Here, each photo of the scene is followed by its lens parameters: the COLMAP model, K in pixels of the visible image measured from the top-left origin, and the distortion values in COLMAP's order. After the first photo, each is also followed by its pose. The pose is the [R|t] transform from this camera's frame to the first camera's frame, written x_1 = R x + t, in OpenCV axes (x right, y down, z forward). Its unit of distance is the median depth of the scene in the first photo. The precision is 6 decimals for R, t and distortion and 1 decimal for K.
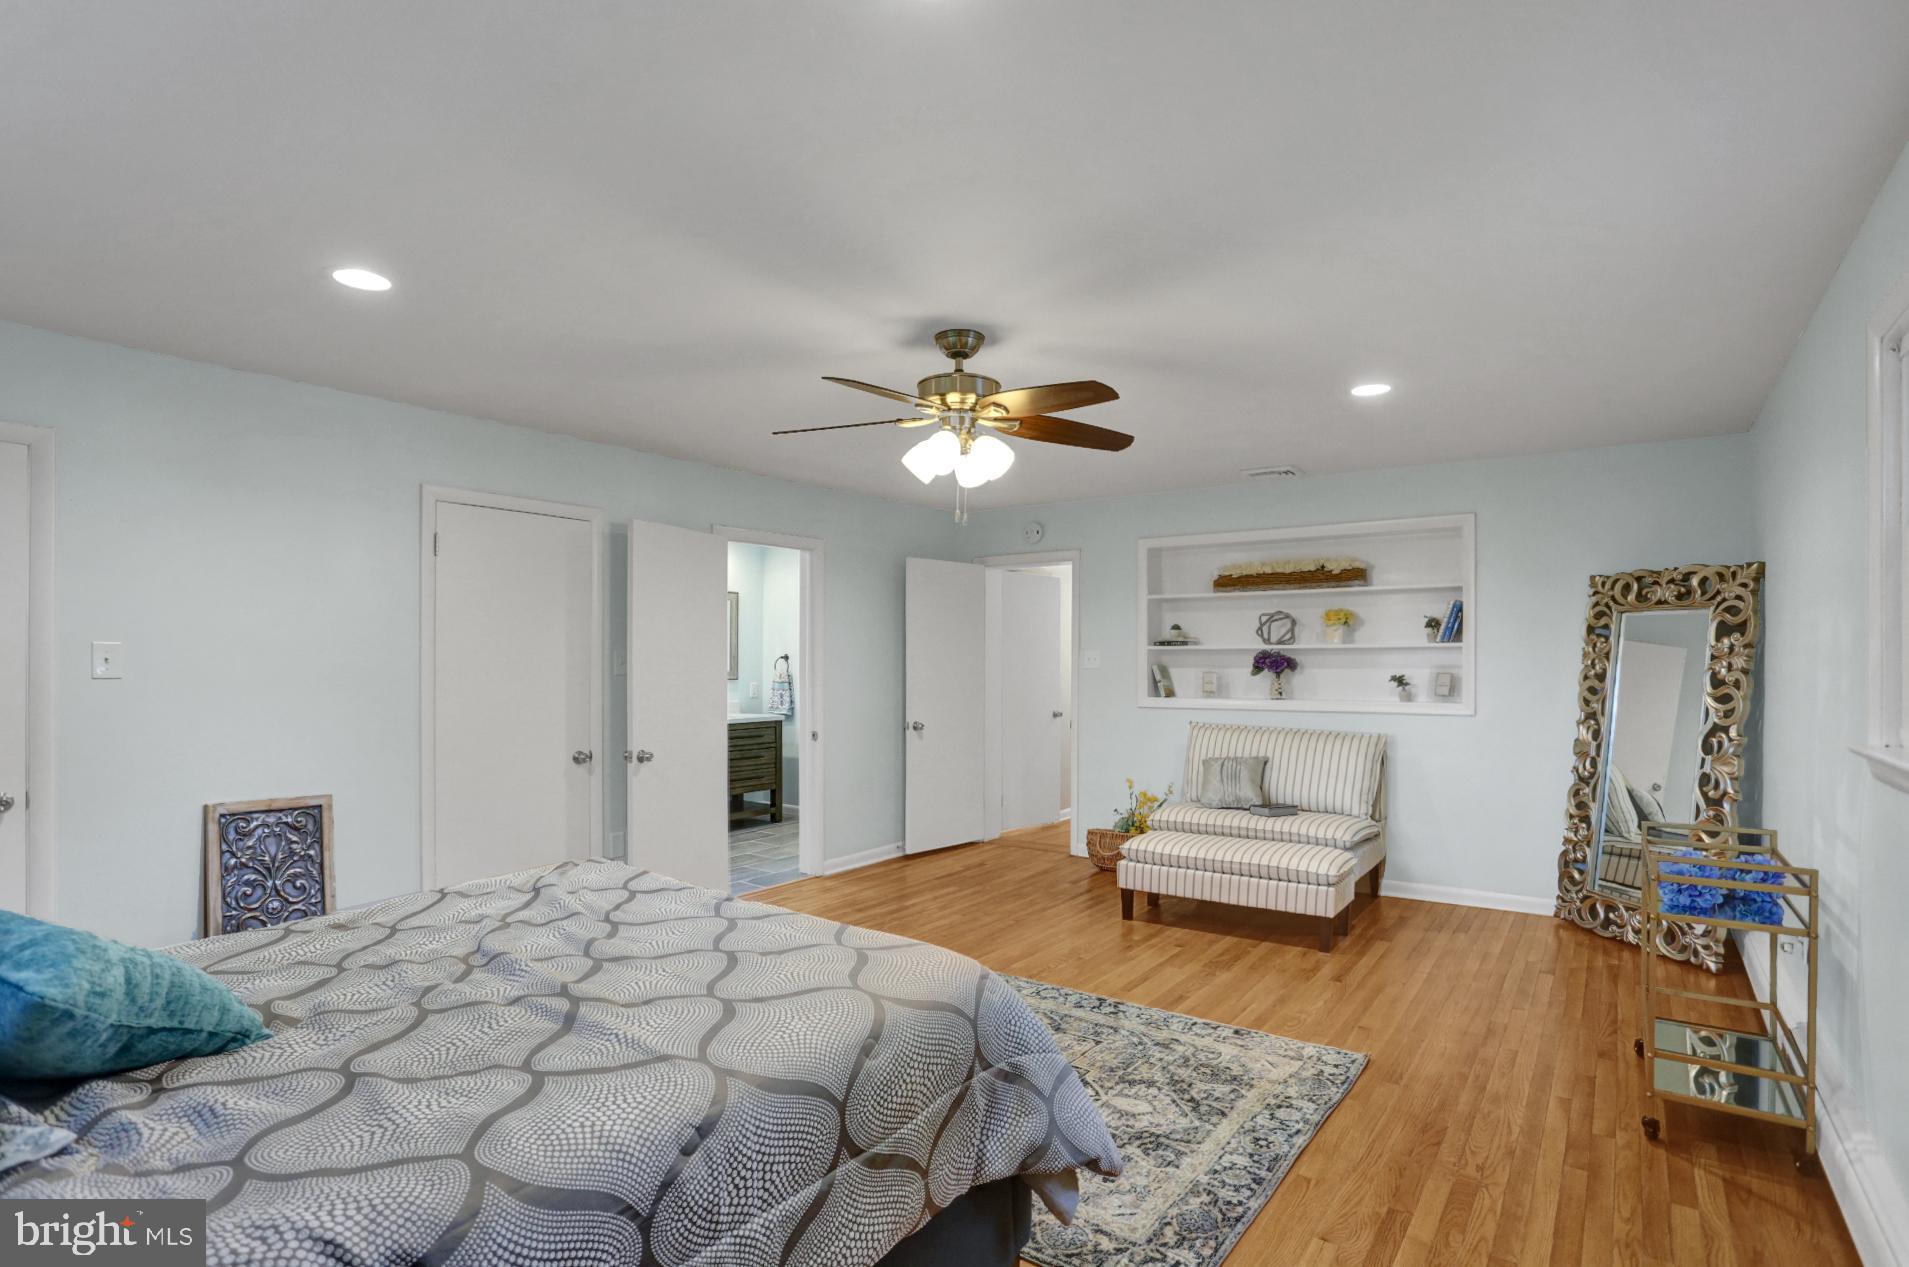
lens RADIAL K [[946.6, 0, 954.2], [0, 946.6, 668.4], [0, 0, 1]] dist [-0.057430, 0.031855]
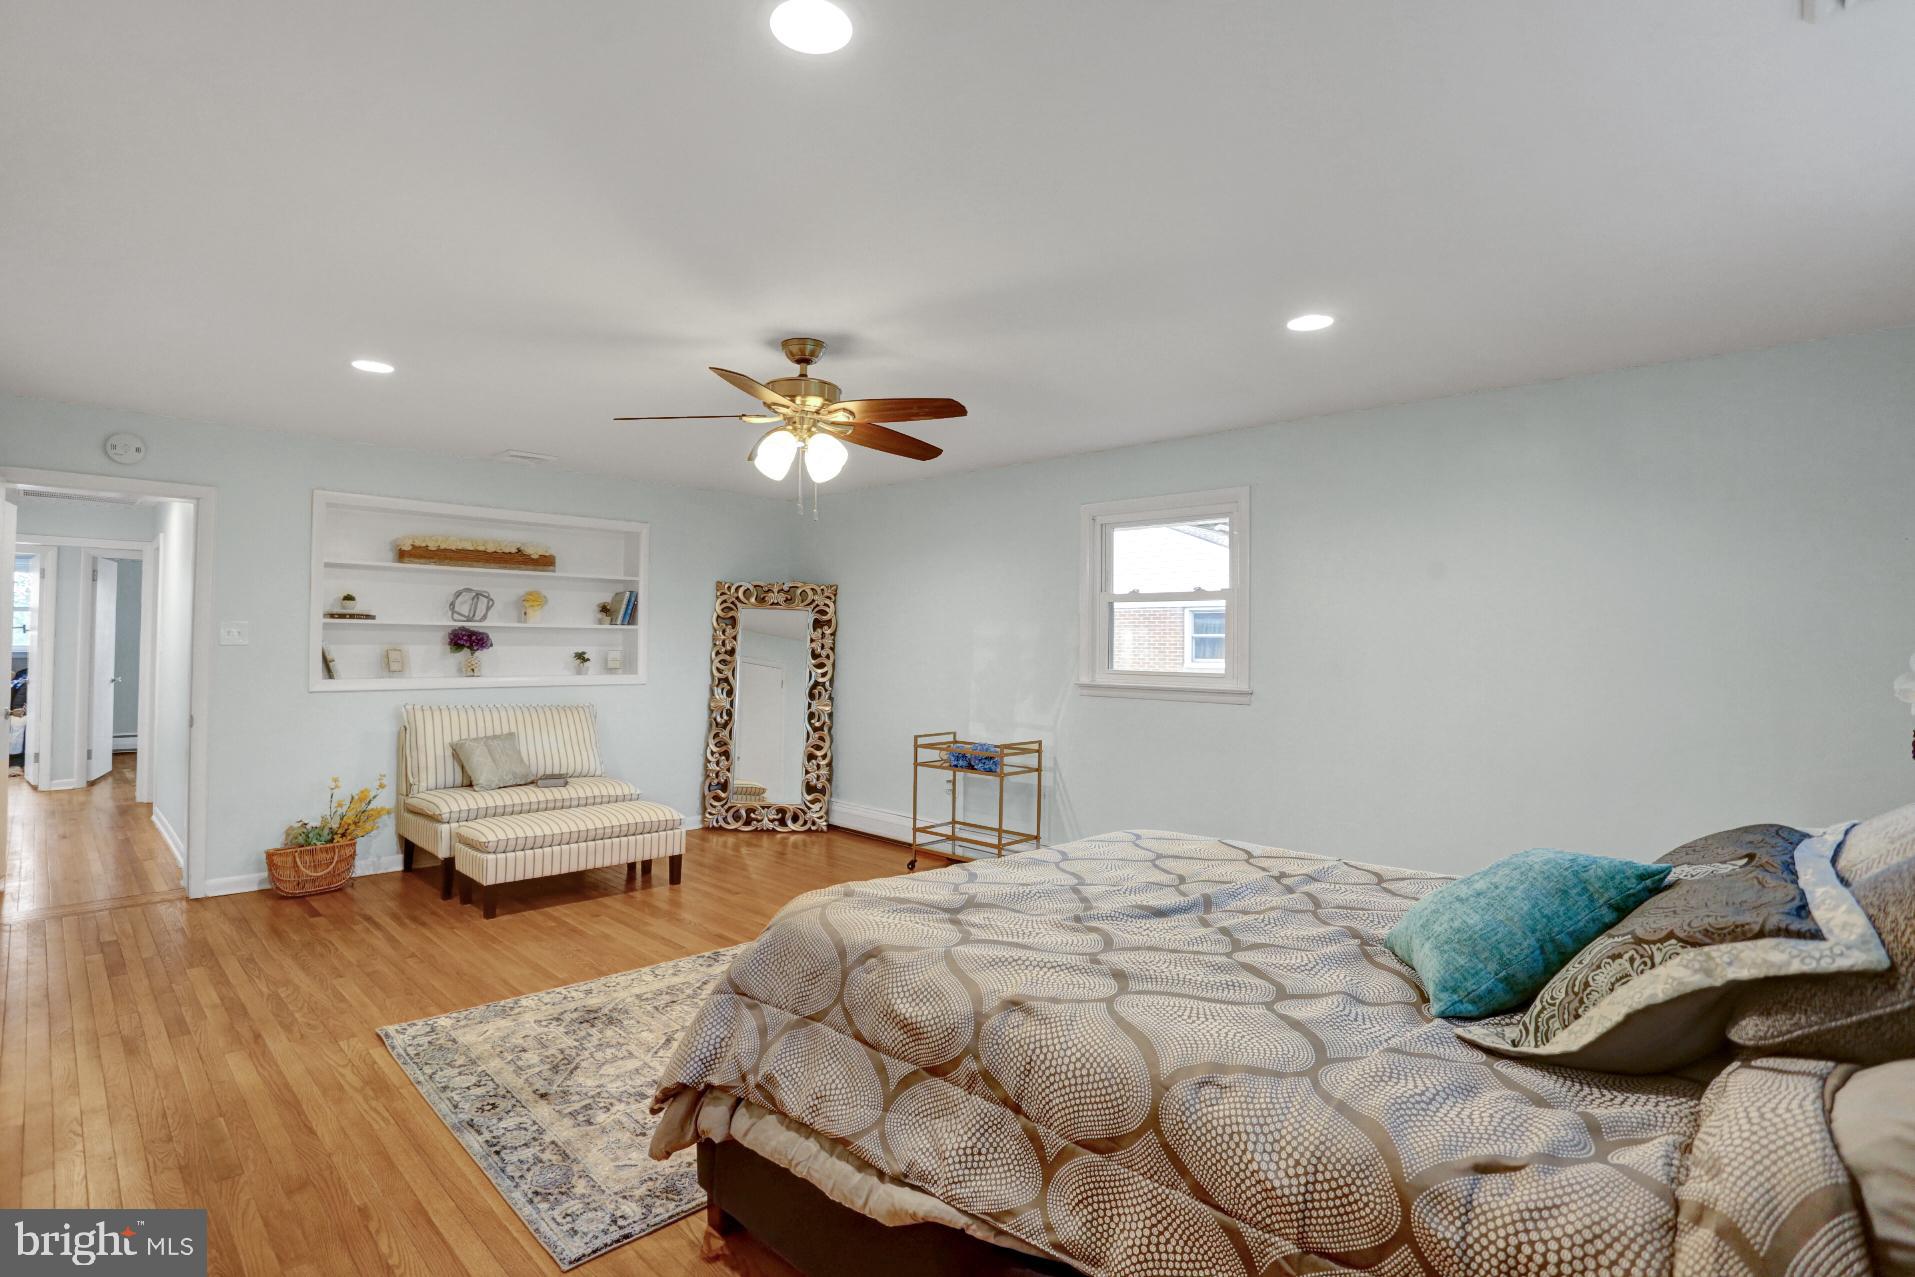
lens RADIAL K [[890.2, 0, 957.5], [0, 890.2, 638.5], [0, 0, 1]] dist [-0.060674, 0.027095]
pose [[0.186558, 0.009823, 0.982395, -0.582427], [-0.003828, 0.999950, -0.009272, -0.001419], [-0.982436, -0.002031, 0.186586, 0.395822]]
